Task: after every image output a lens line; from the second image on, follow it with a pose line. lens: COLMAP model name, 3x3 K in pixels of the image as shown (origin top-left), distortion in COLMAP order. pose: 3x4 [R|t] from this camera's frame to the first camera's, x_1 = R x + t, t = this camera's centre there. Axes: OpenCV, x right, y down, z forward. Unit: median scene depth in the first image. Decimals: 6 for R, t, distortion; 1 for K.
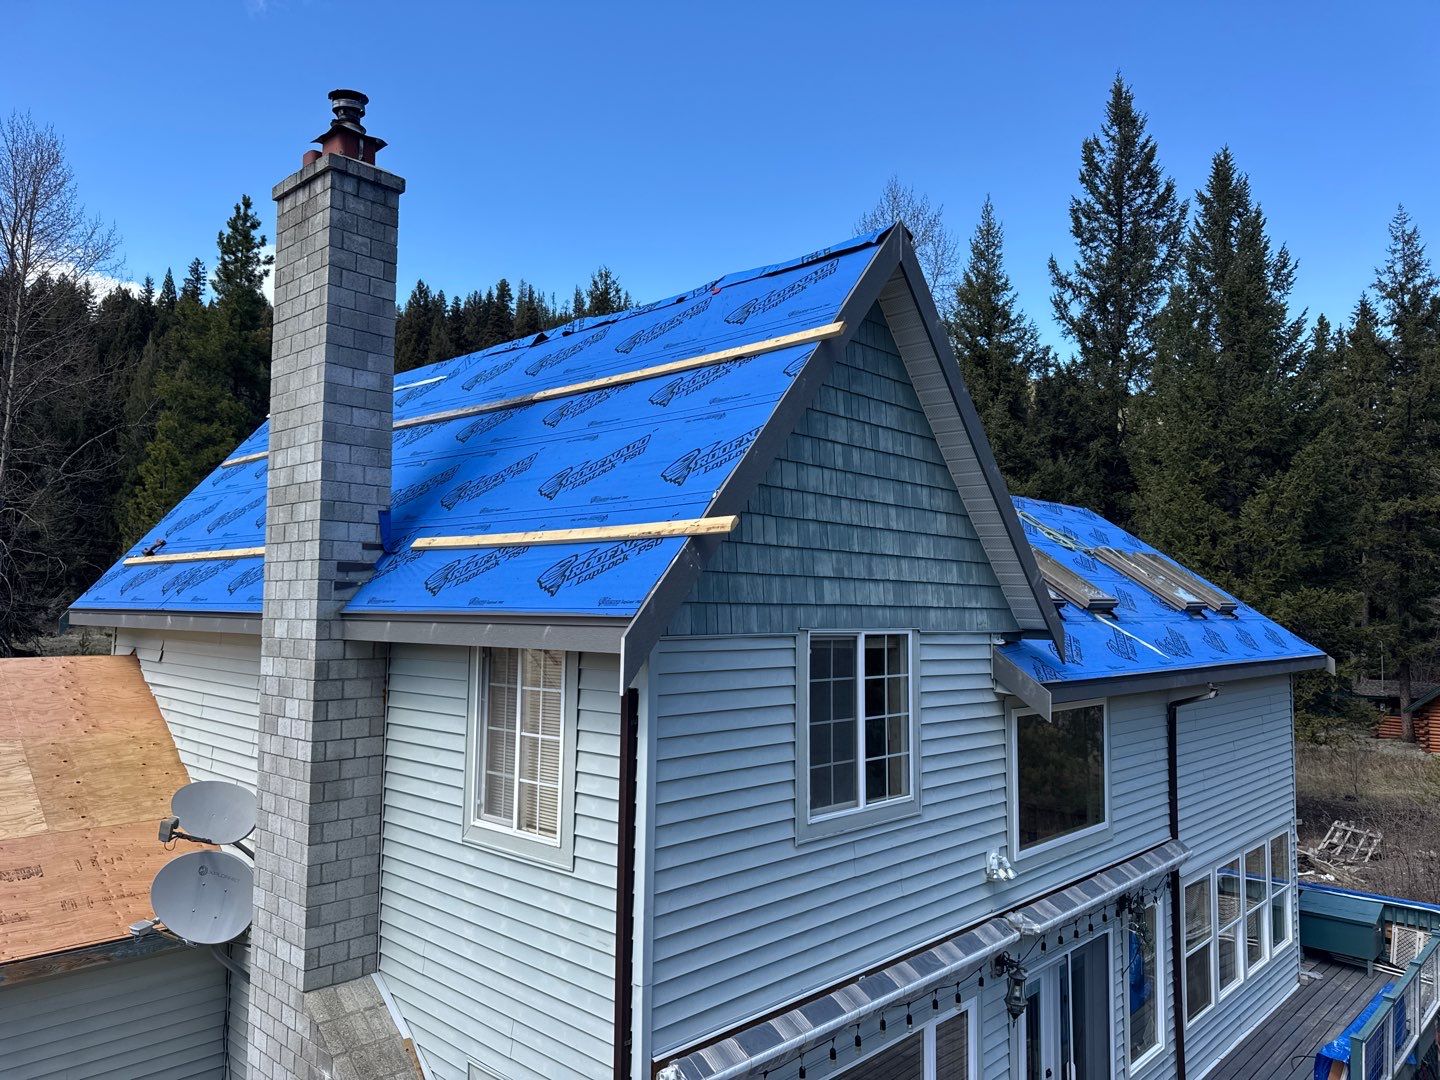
lens RADIAL K [[1010.1, 0, 720.0], [0, 1010.1, 540.0], [0, 0, 1]] dist [0.003675, -0.006120]
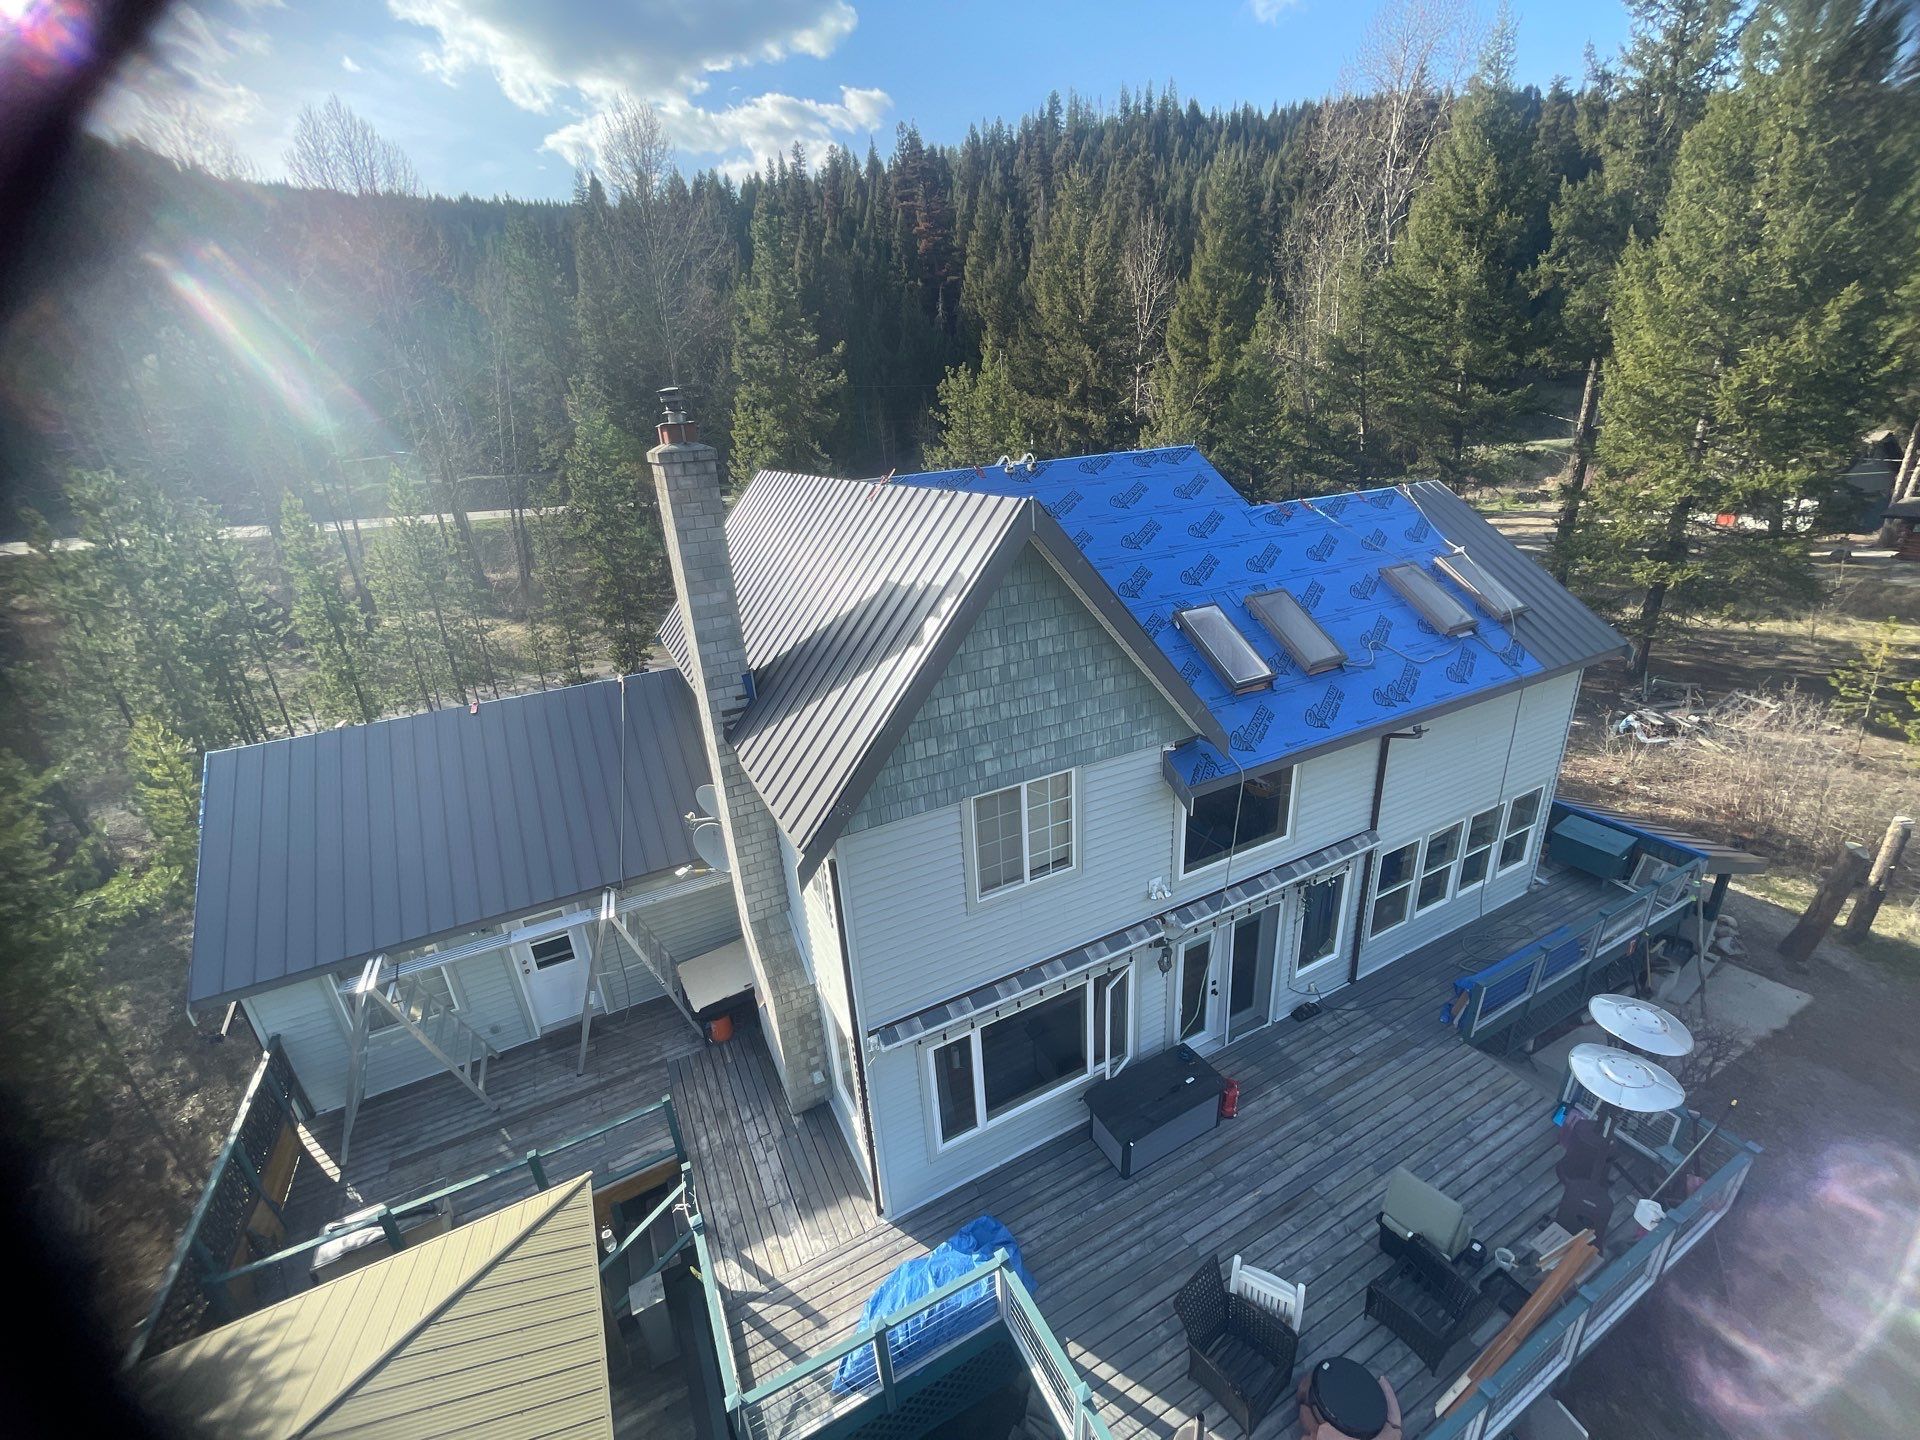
lens RADIAL K [[762.0, 0, 960.0], [0, 762.0, 720.0], [0, 0, 1]] dist [0.000330, -0.000039]
pose [[0.938250, 0.056926, -0.341243, 0.388467], [0.098773, 0.901236, 0.421922, -0.426258], [0.331559, -0.429573, 0.839962, 0.072391]]
